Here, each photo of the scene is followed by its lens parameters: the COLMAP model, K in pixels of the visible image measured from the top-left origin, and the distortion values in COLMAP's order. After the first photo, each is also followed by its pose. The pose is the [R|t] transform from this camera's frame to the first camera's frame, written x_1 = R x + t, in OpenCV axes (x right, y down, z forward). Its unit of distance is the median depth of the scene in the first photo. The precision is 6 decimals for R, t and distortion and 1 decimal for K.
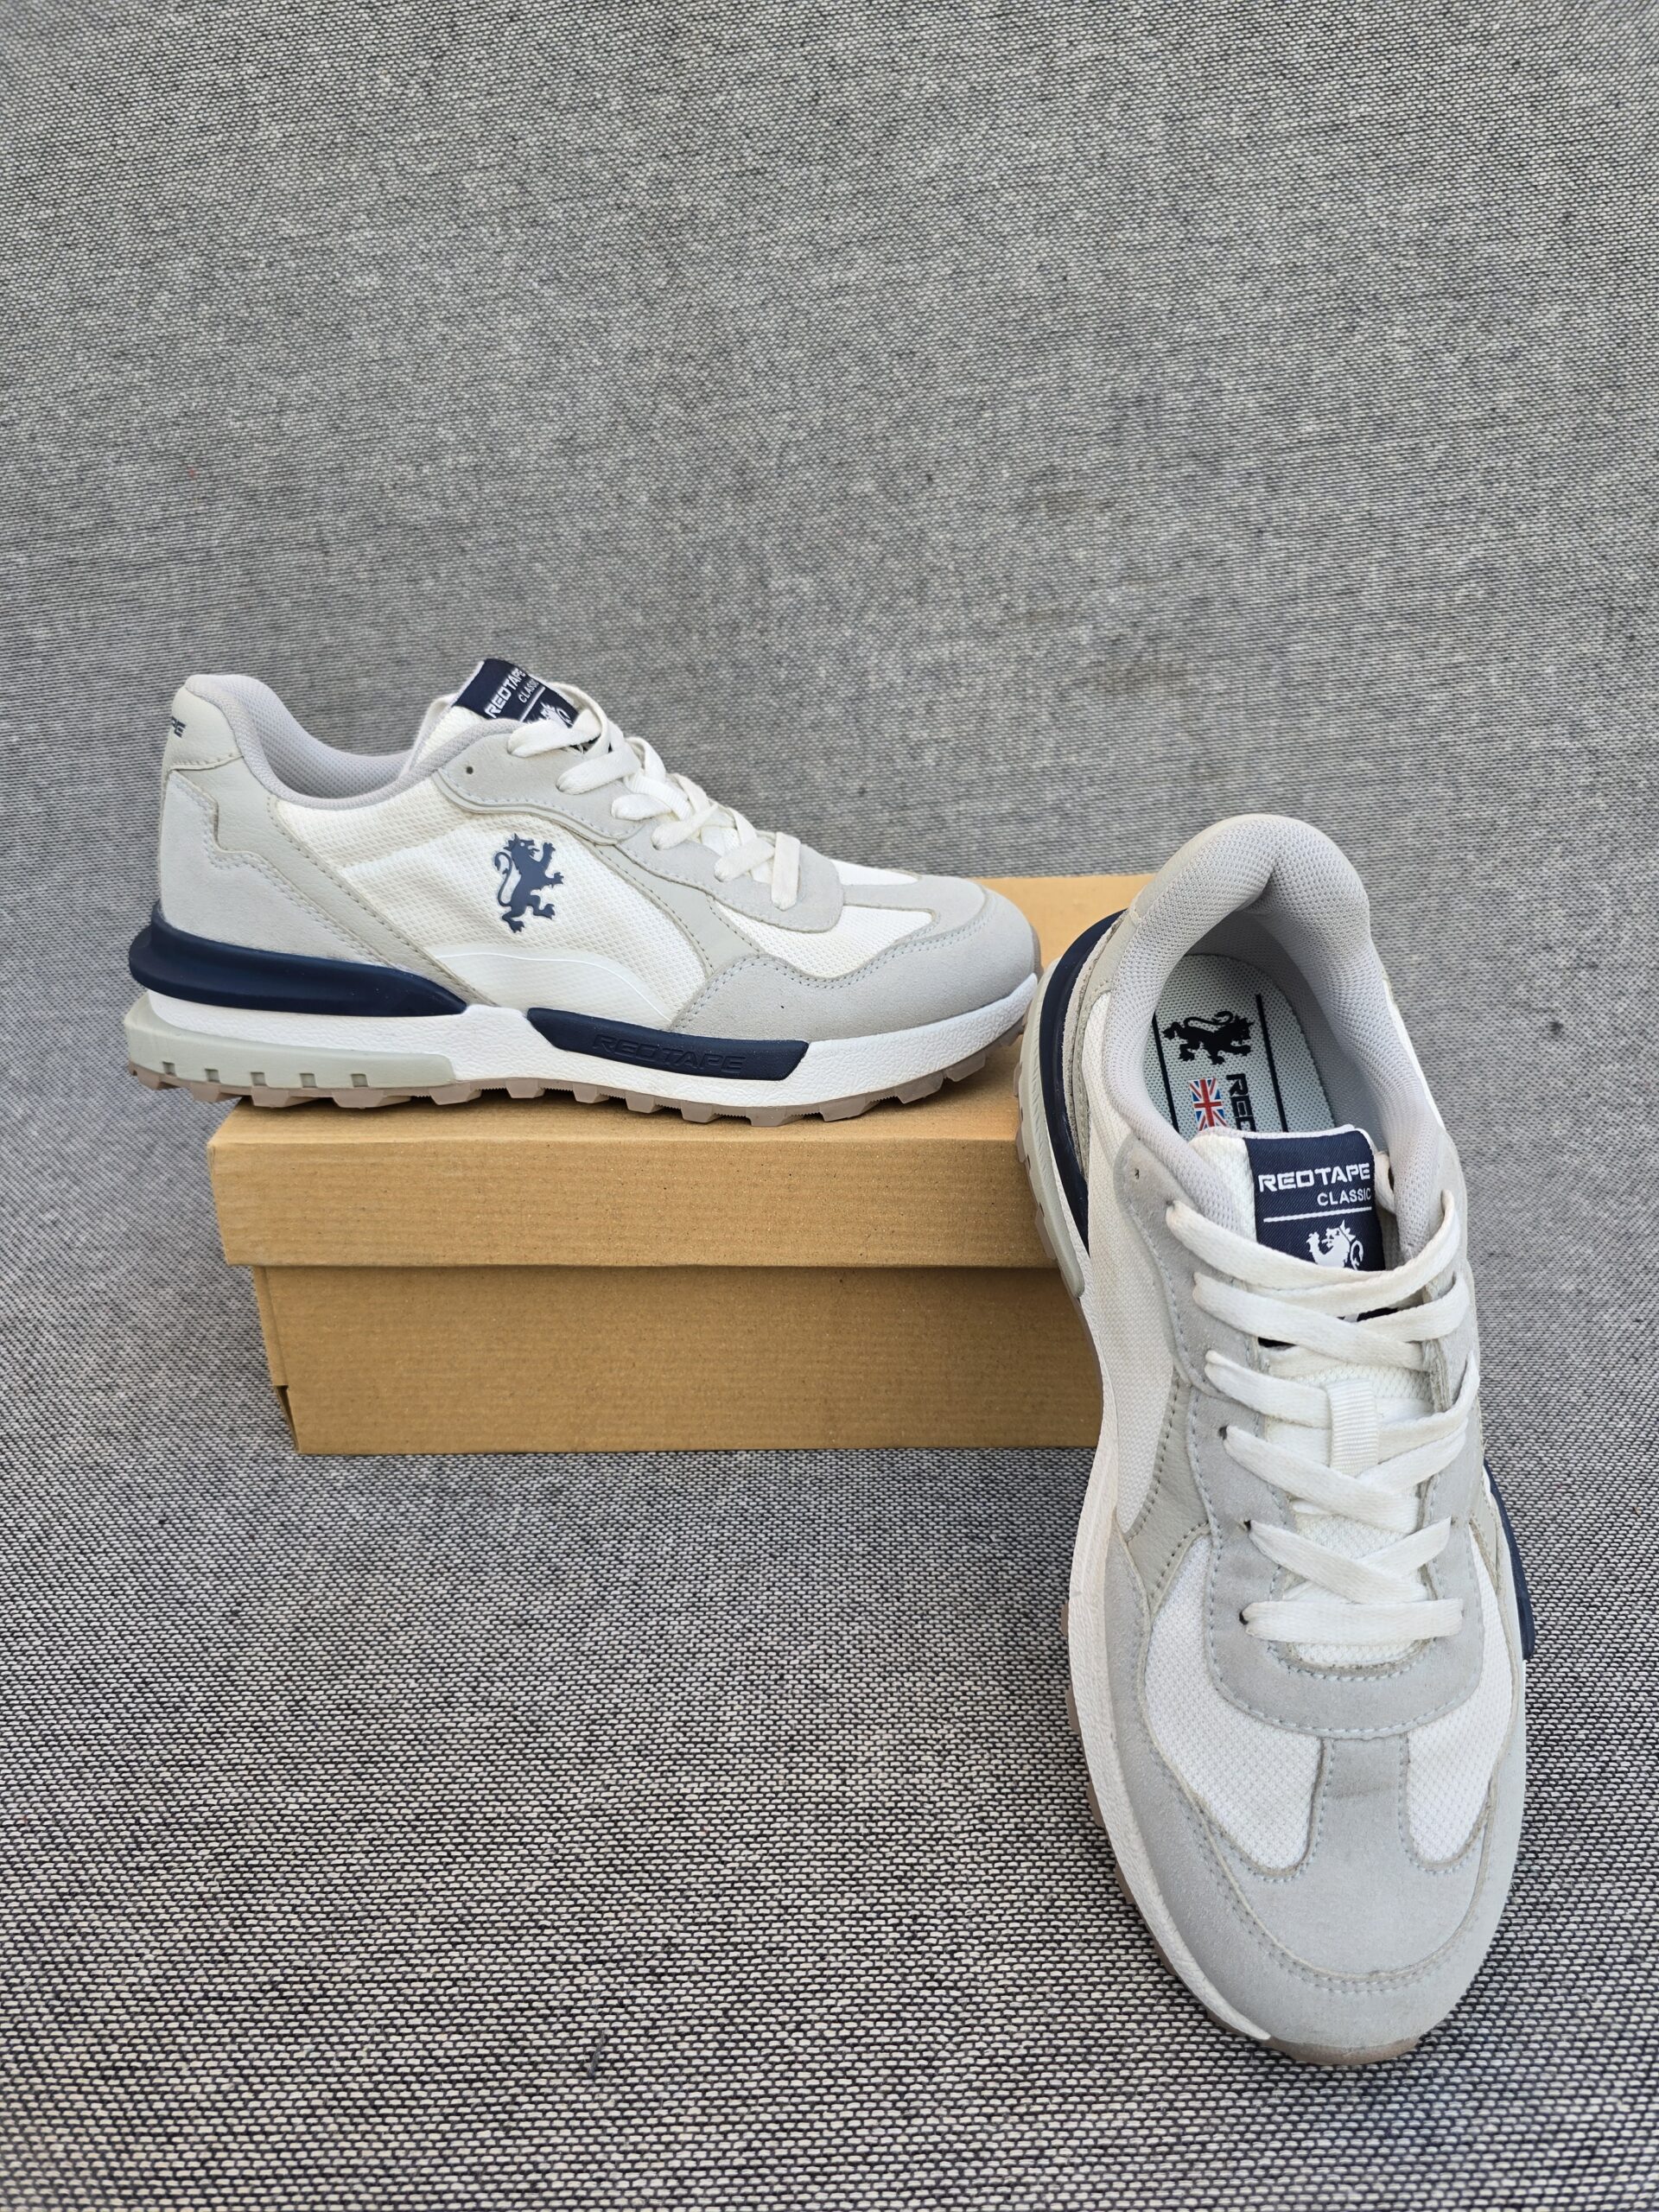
lens RADIAL K [[1509.2, 0, 836.5], [0, 1509.2, 1102.0], [0, 0, 1]] dist [0.033854, -0.036189]
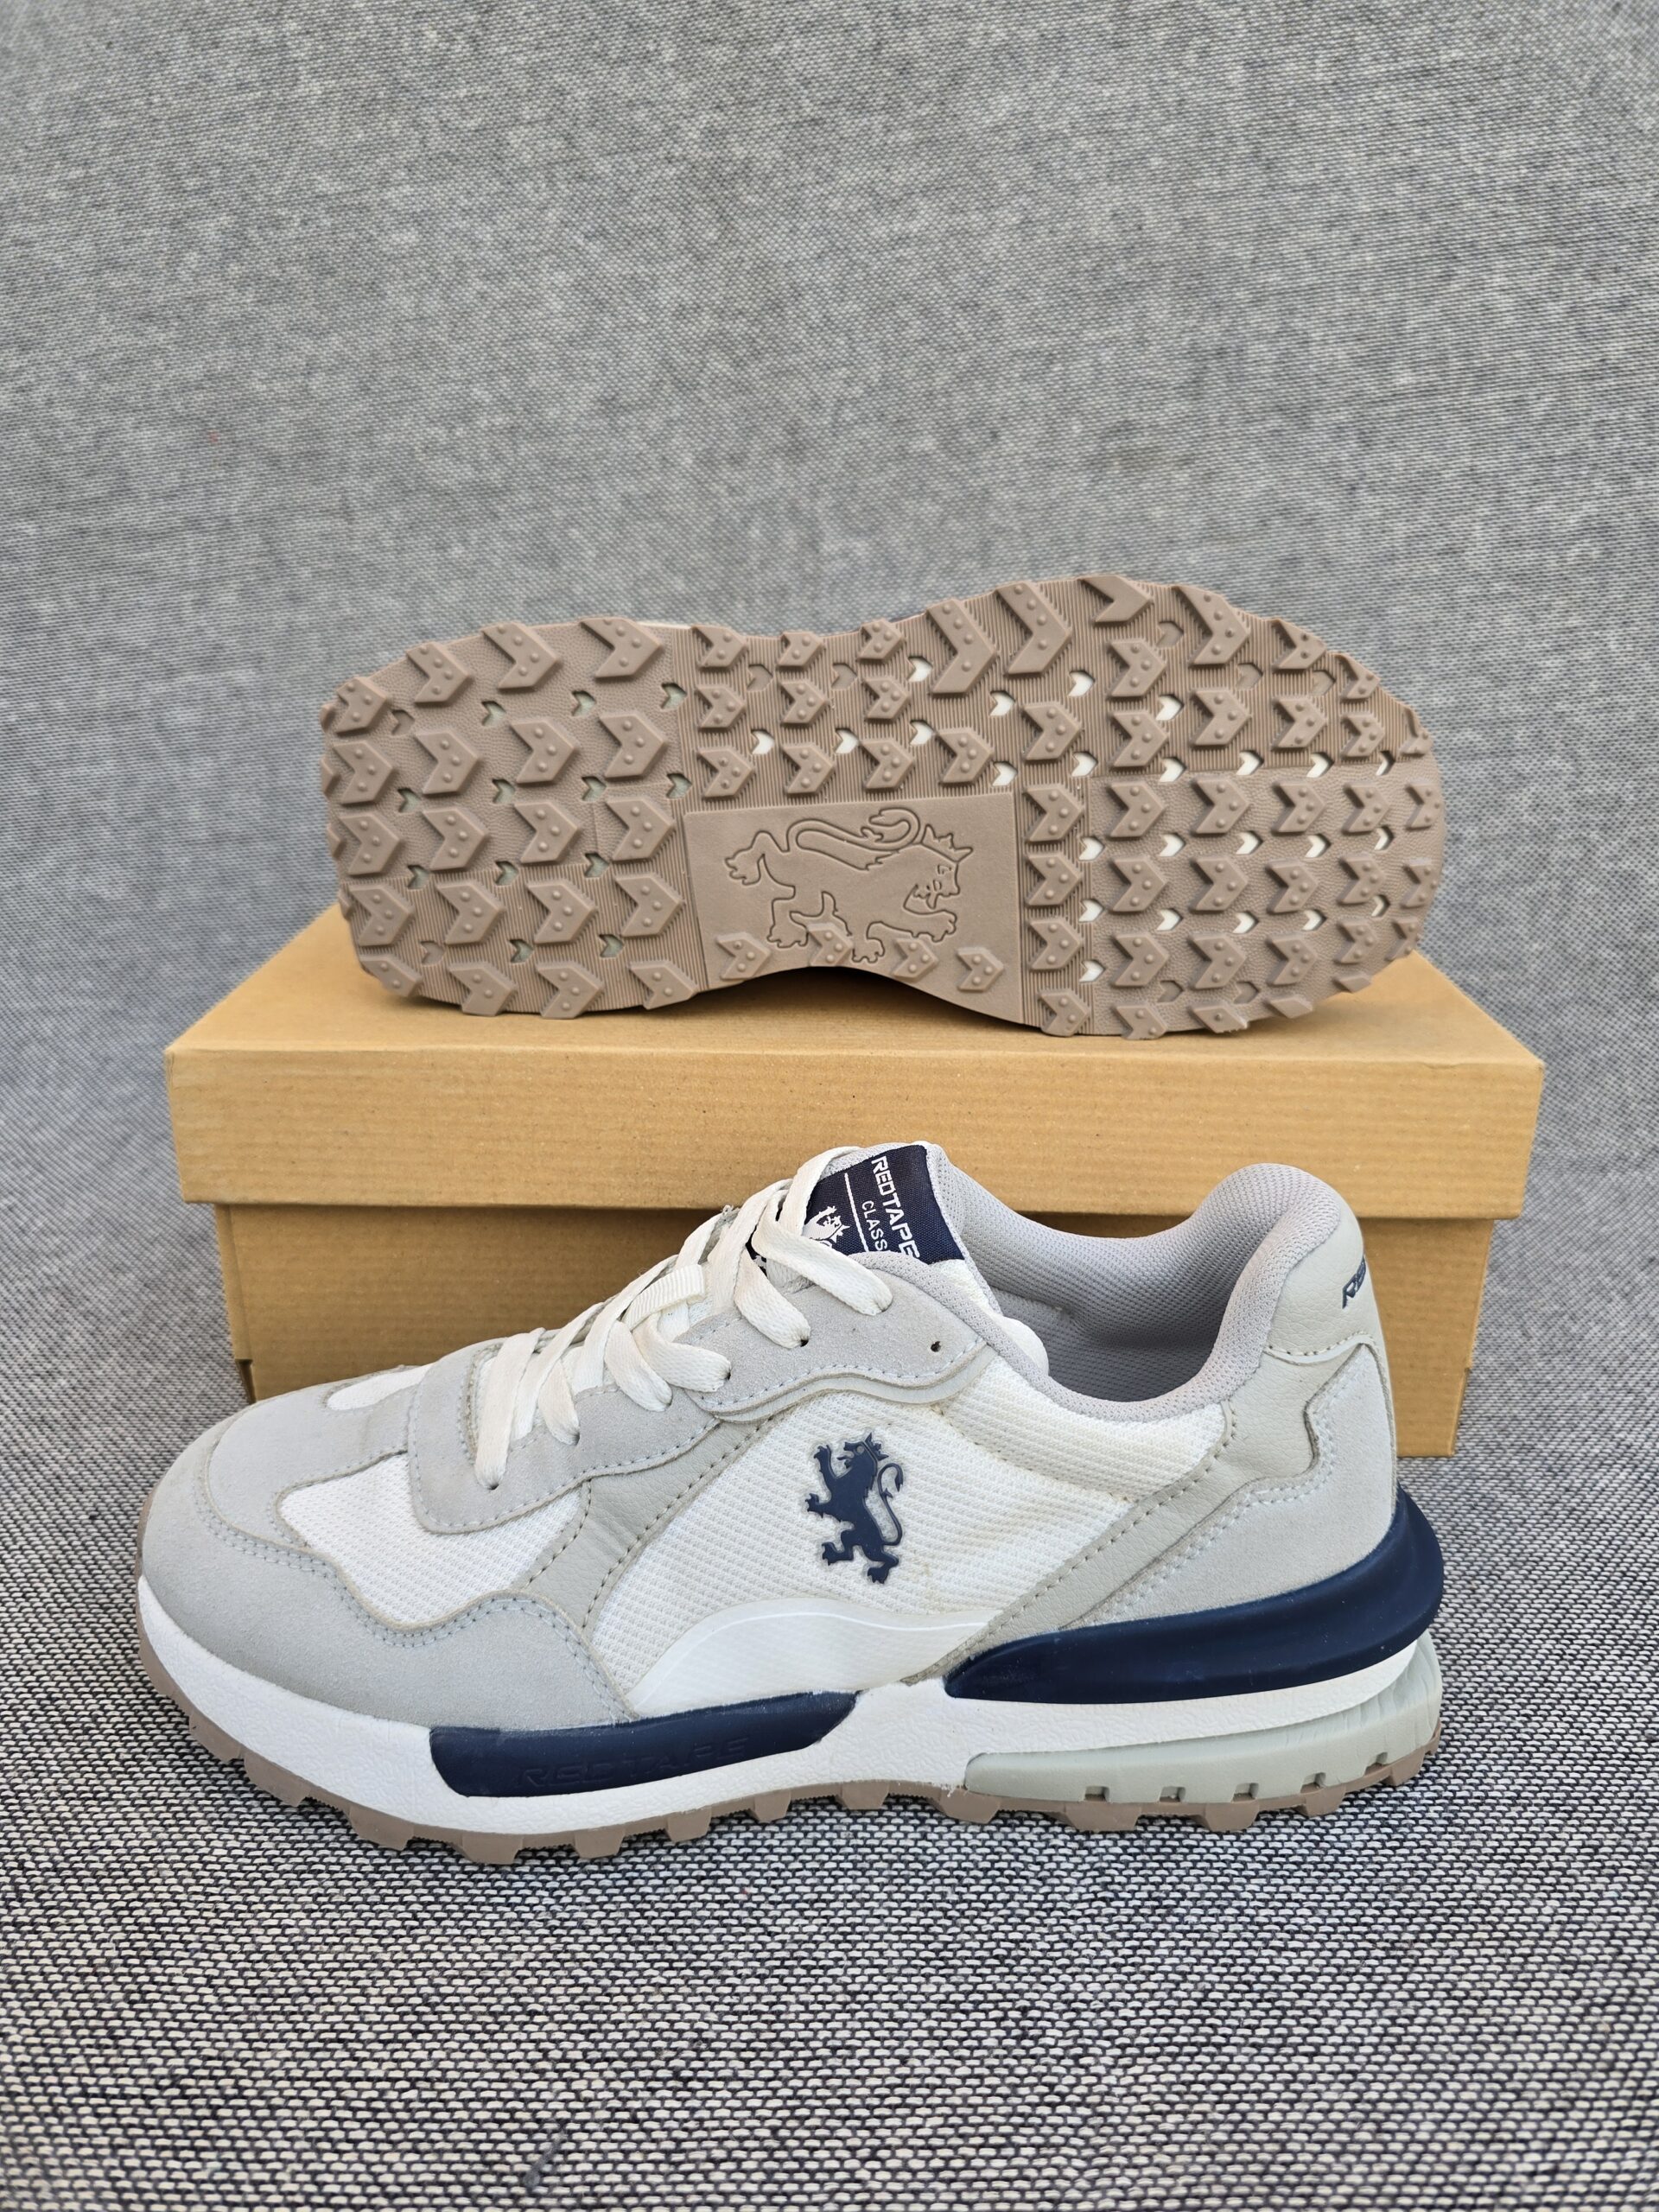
lens RADIAL K [[1520.6, 0, 833.0], [0, 1520.6, 1083.3], [0, 0, 1]] dist [0.025782, -0.031591]
pose [[0.999798, 0.010018, -0.017396, -0.018075], [-0.011656, 0.995237, -0.096790, 0.079729], [0.016343, 0.096974, 0.995153, 0.103295]]
